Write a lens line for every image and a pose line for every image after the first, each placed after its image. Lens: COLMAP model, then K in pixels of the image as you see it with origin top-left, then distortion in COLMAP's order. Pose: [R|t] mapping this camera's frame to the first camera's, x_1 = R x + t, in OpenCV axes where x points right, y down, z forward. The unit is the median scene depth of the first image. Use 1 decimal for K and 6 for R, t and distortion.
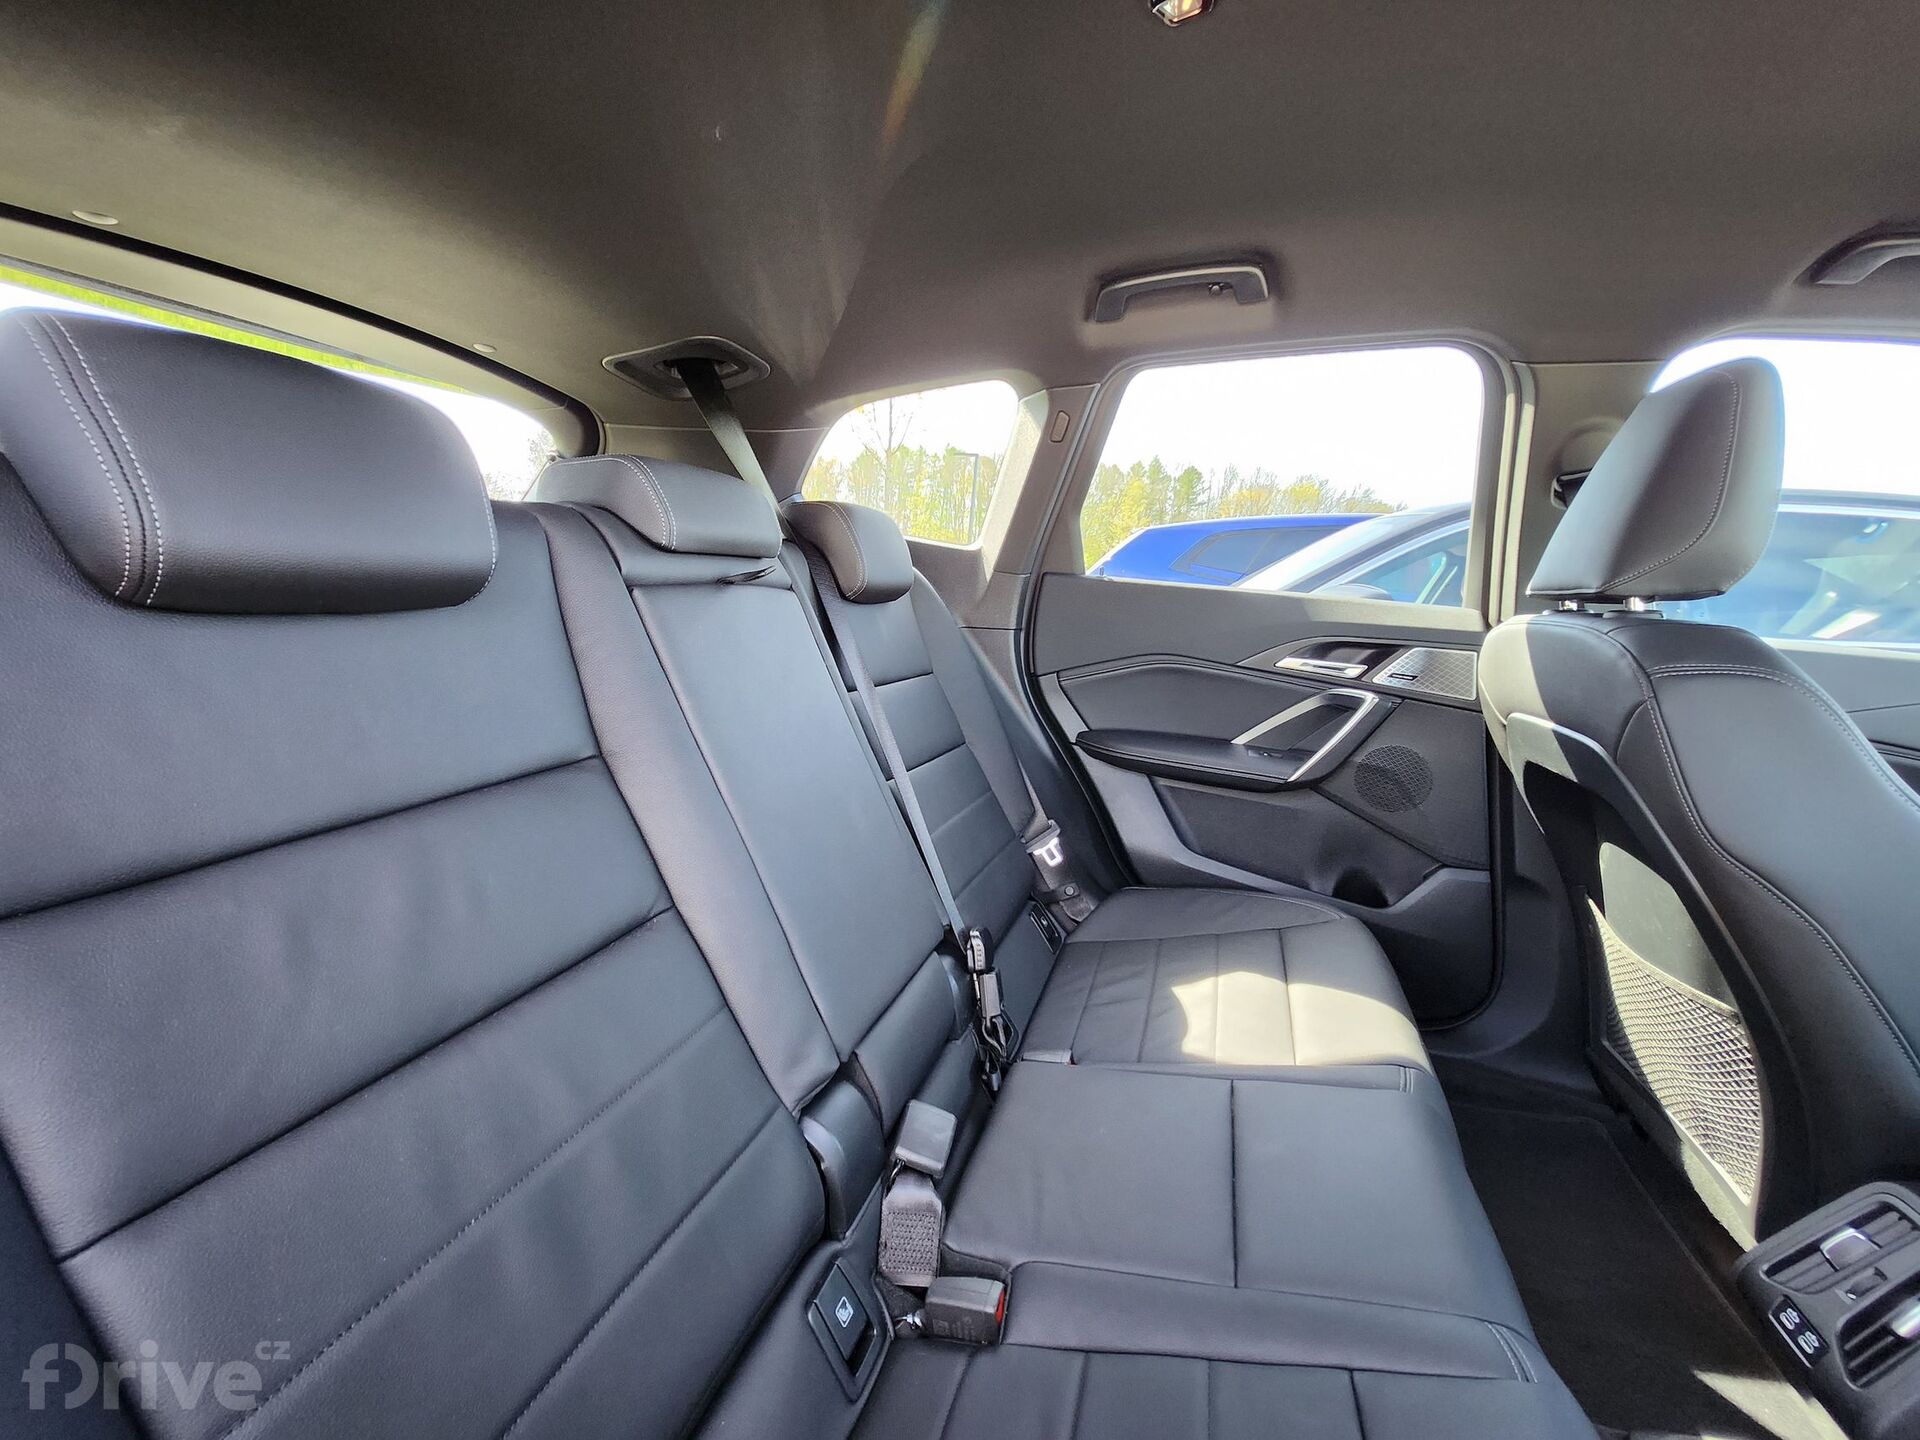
lens RADIAL K [[765.4, 0, 965.7], [0, 765.4, 727.4], [0, 0, 1]] dist [-0.014074, -0.000128]
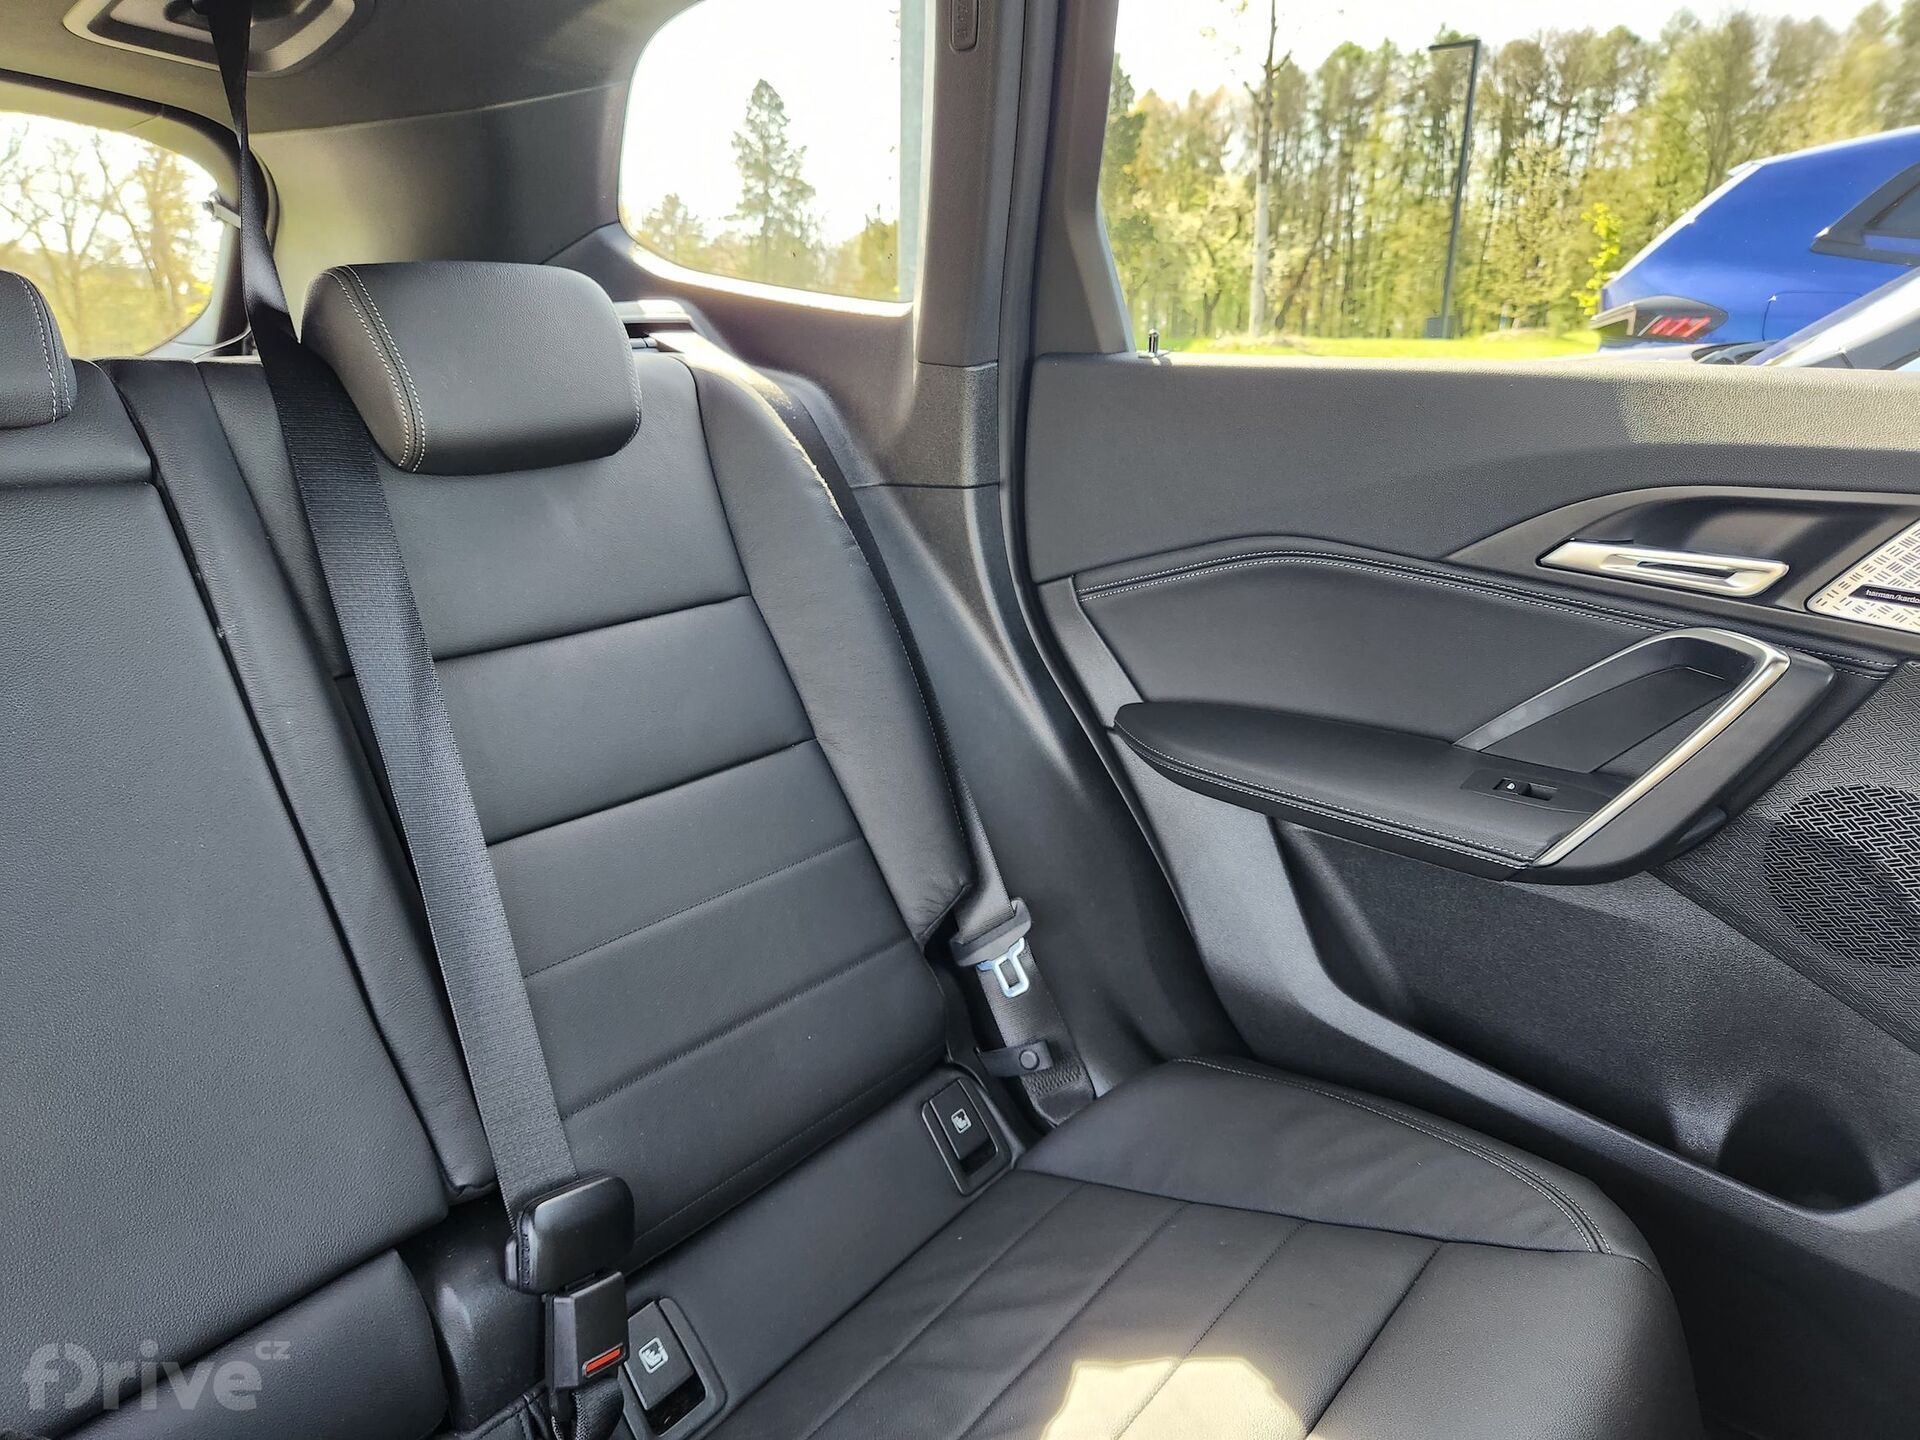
lens RADIAL K [[1288.9, 0, 969.8], [0, 1288.9, 712.7], [0, 0, 1]] dist [0.081347, -0.087860]
pose [[0.931383, 0.025573, -0.363142, 0.408874], [0.012546, 0.994682, 0.102225, -0.082825], [0.363825, -0.099767, 0.926109, 0.290918]]
